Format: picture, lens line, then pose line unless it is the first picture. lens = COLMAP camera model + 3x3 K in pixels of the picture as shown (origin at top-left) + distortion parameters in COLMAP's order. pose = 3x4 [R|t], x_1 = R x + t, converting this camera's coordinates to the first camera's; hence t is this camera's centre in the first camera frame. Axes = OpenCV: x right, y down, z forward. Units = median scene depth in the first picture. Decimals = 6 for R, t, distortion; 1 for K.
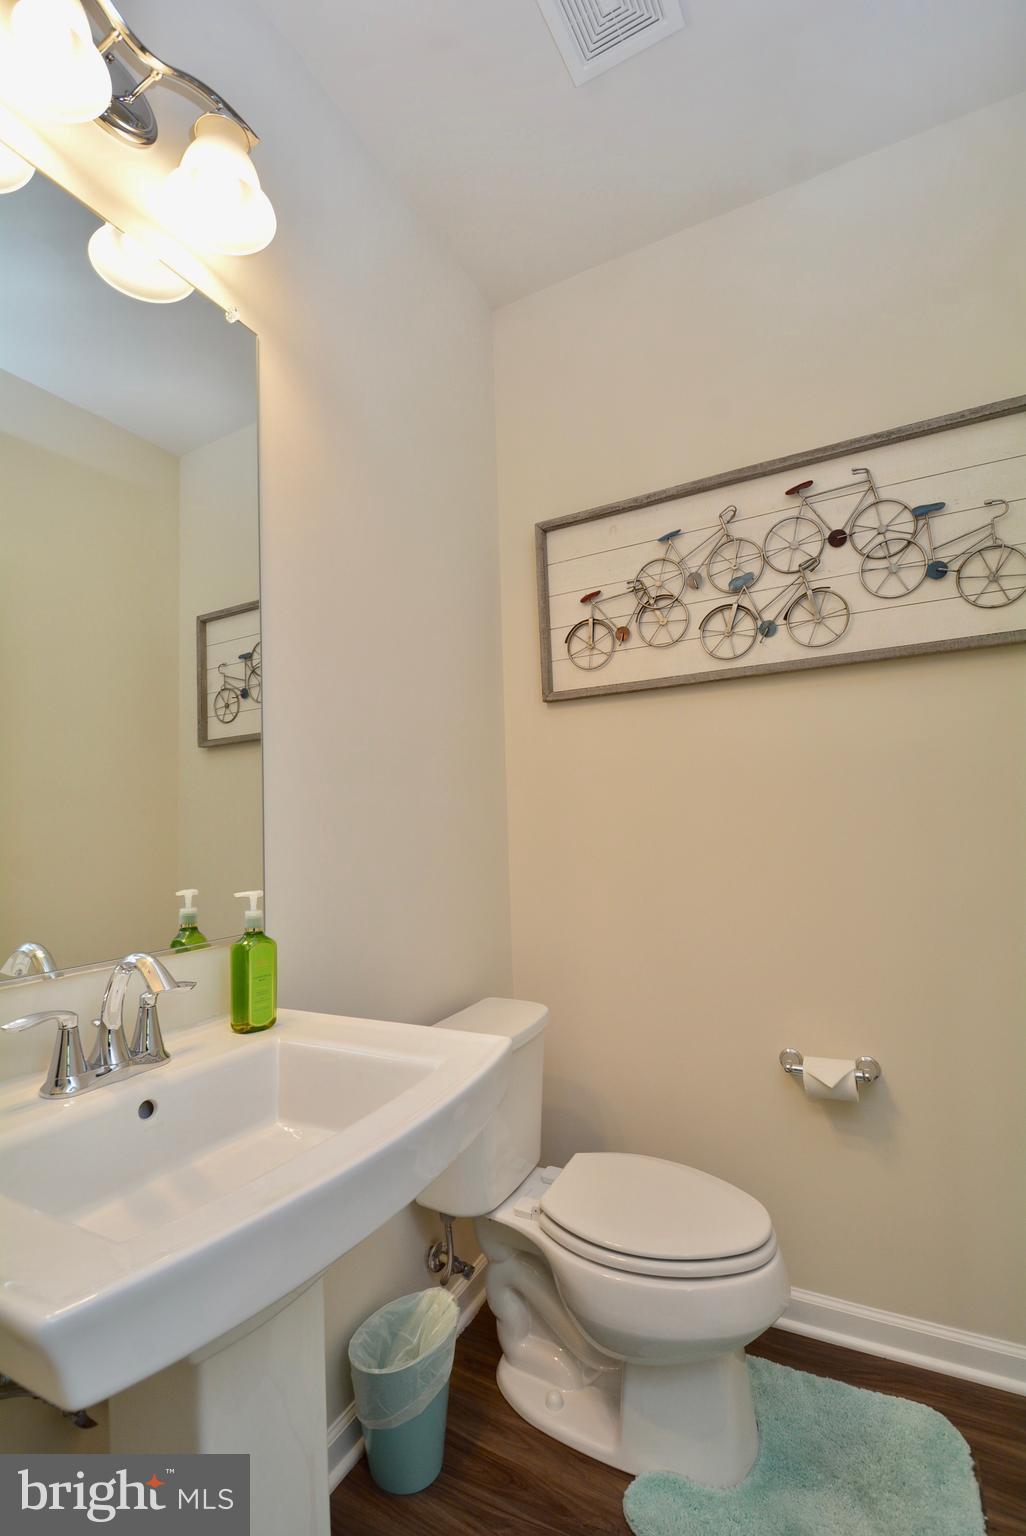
lens RADIAL K [[671.8, 0, 526.6], [0, 671.8, 802.5], [0, 0, 1]] dist [0.007936, -0.017080]
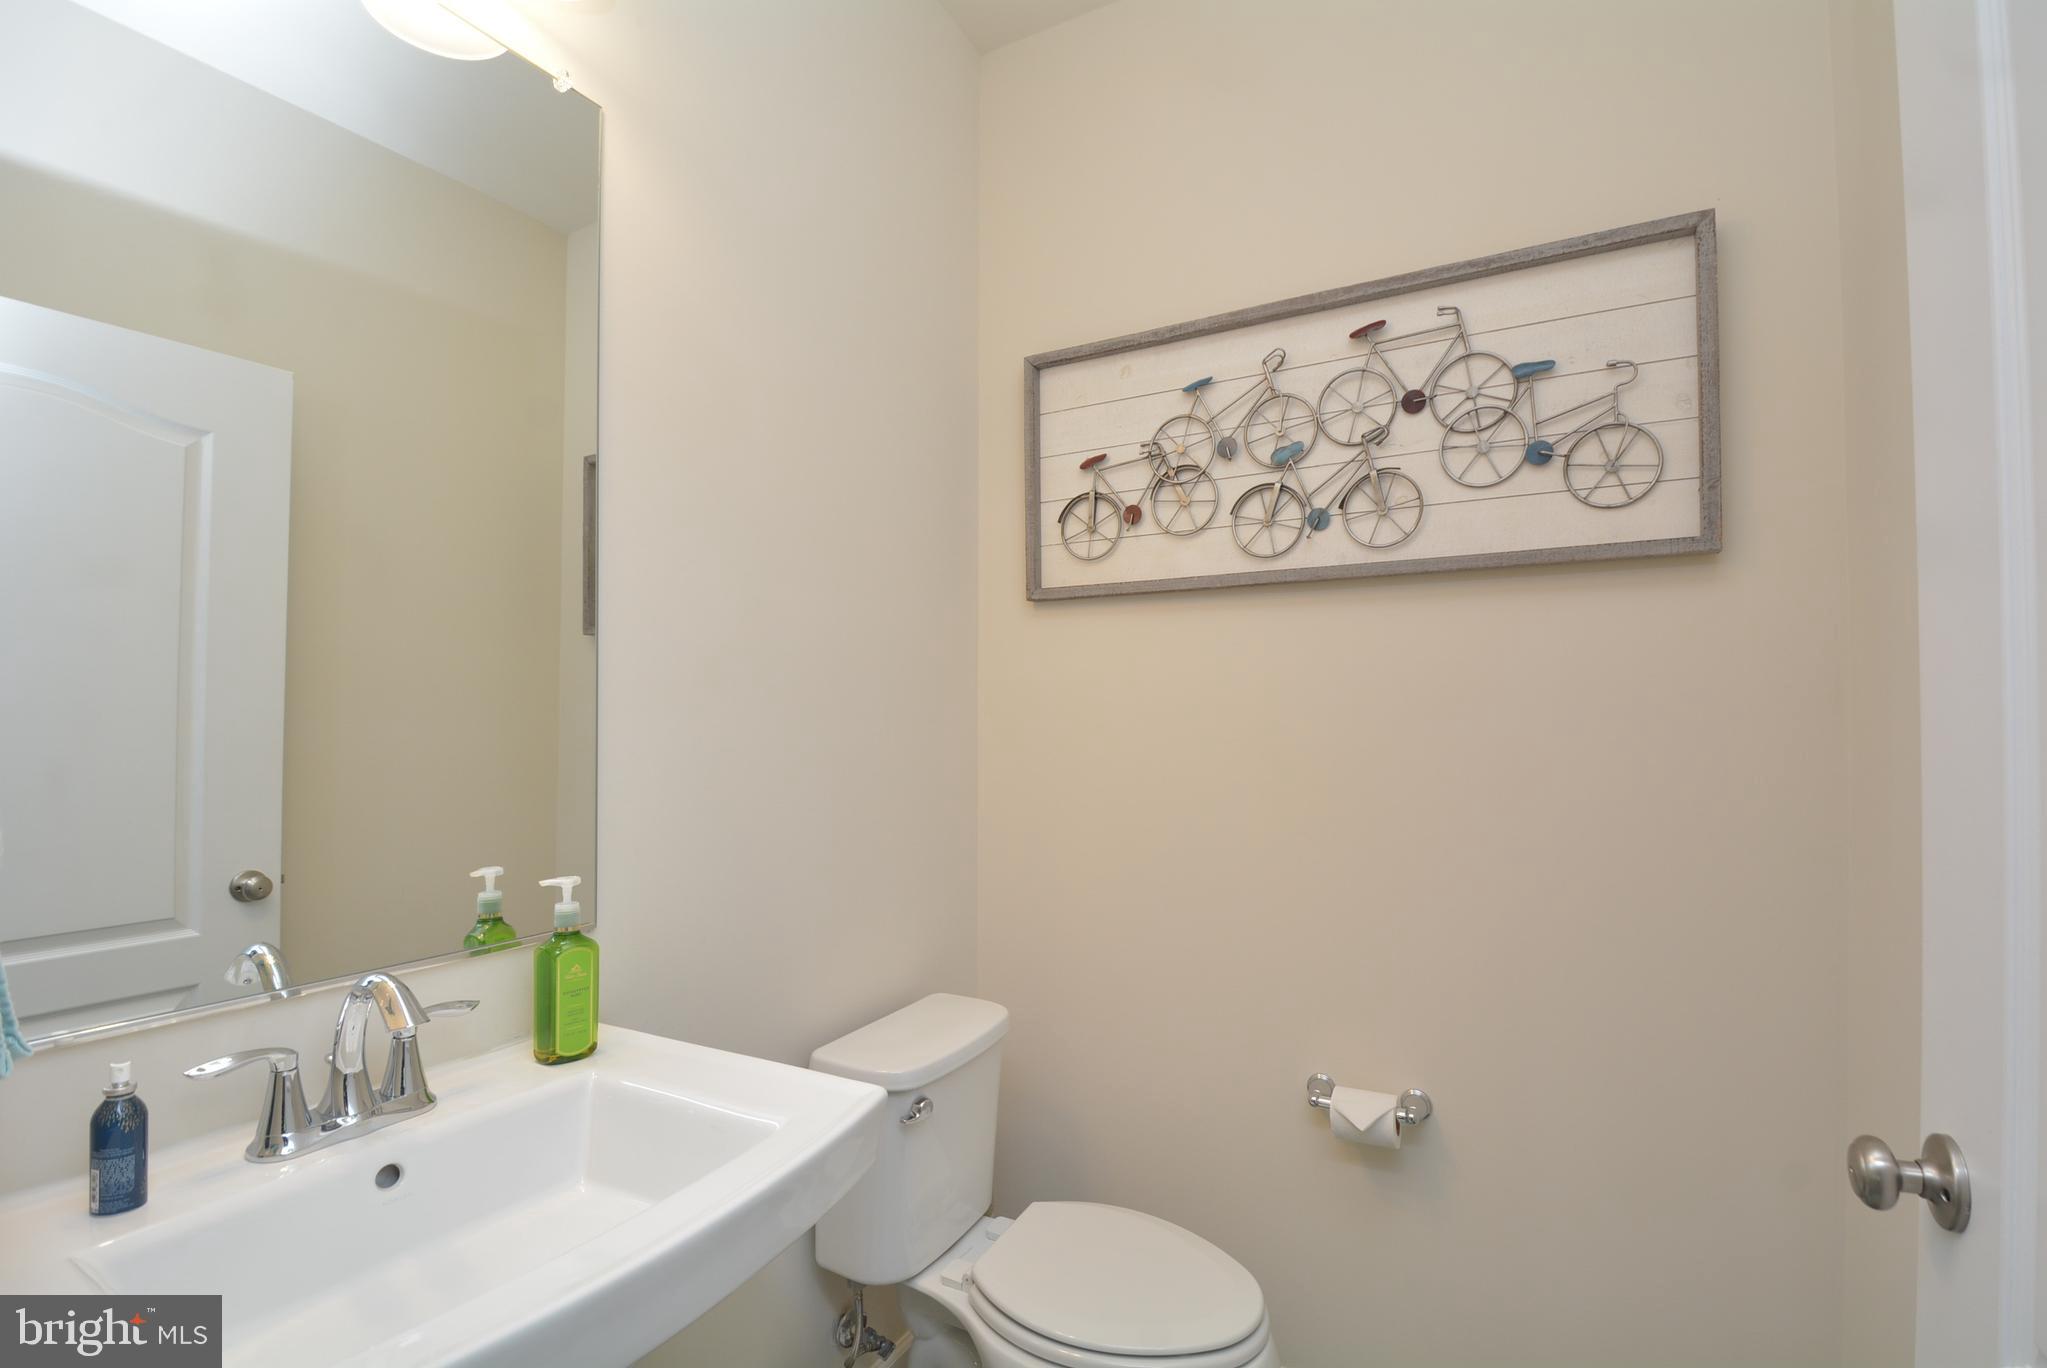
lens RADIAL K [[895.4, 0, 1119.1], [0, 895.4, 711.9], [0, 0, 1]] dist [0.007936, -0.017080]
pose [[0.999405, 0.032675, 0.011038, 0.146886], [-0.033124, 0.998515, 0.043248, -0.088799], [-0.009609, -0.043588, 0.999003, -0.000863]]
